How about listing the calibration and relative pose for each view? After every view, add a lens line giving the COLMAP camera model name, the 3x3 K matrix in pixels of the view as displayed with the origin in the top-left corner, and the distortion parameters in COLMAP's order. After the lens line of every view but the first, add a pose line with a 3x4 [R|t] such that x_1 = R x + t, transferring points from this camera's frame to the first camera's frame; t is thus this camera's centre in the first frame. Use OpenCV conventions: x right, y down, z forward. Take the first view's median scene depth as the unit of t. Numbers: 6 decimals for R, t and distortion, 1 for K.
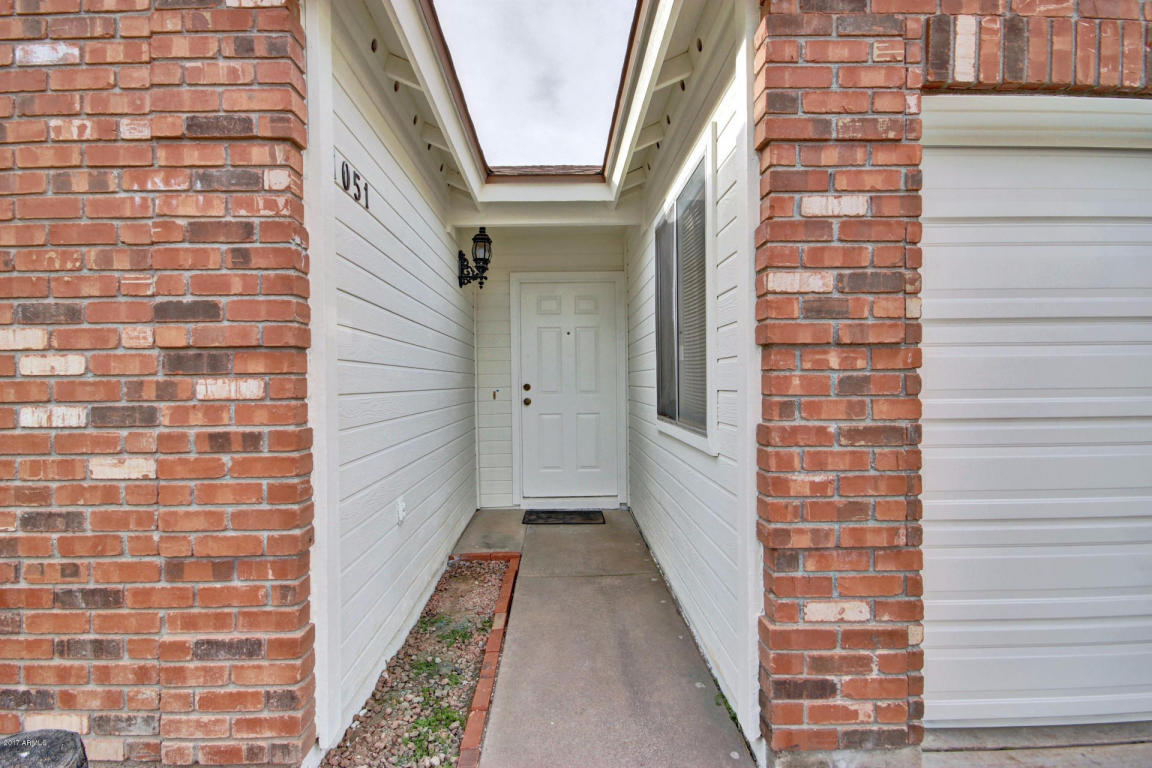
lens RADIAL K [[538.1, 0, 566.2], [0, 538.1, 394.4], [0, 0, 1]] dist [0.007088, -0.006363]
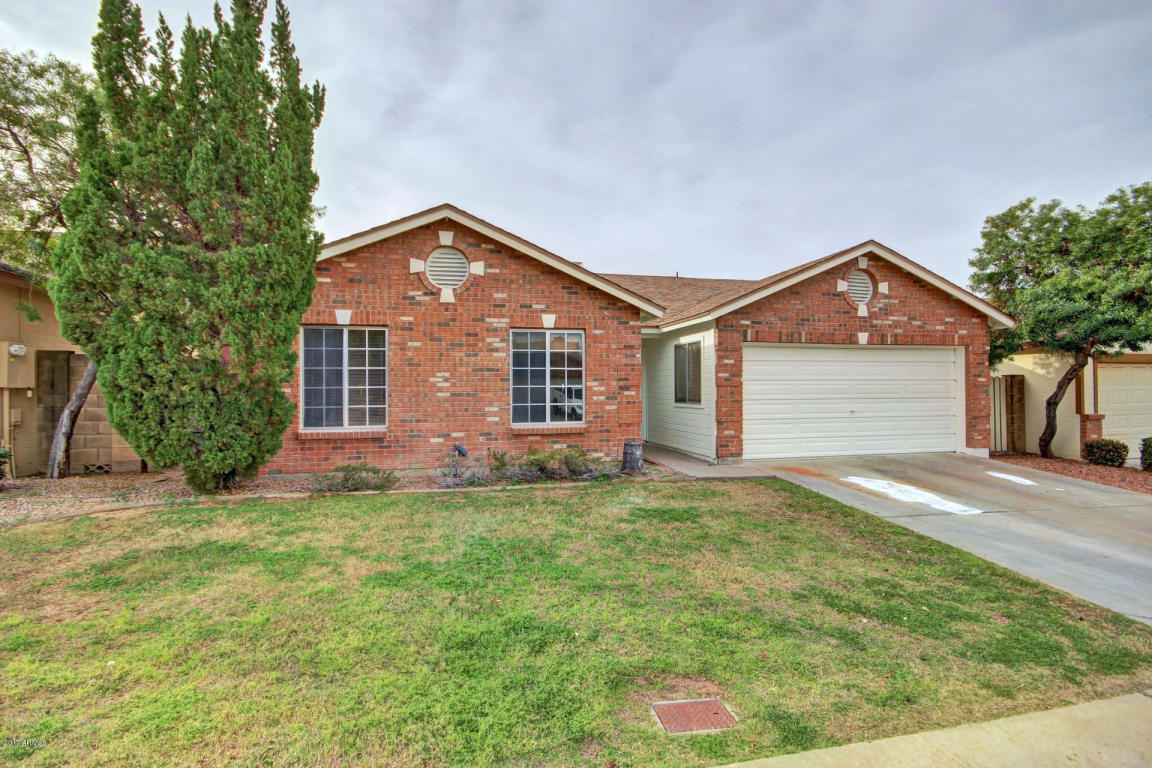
lens RADIAL K [[538.1, 0, 568.8], [0, 538.1, 398.4], [0, 0, 1]] dist [0.007088, -0.006363]
pose [[0.974078, 0.001850, 0.226204, -2.460123], [-0.001132, 0.999994, -0.003304, 0.062080], [-0.226209, 0.002962, 0.974074, -4.198096]]
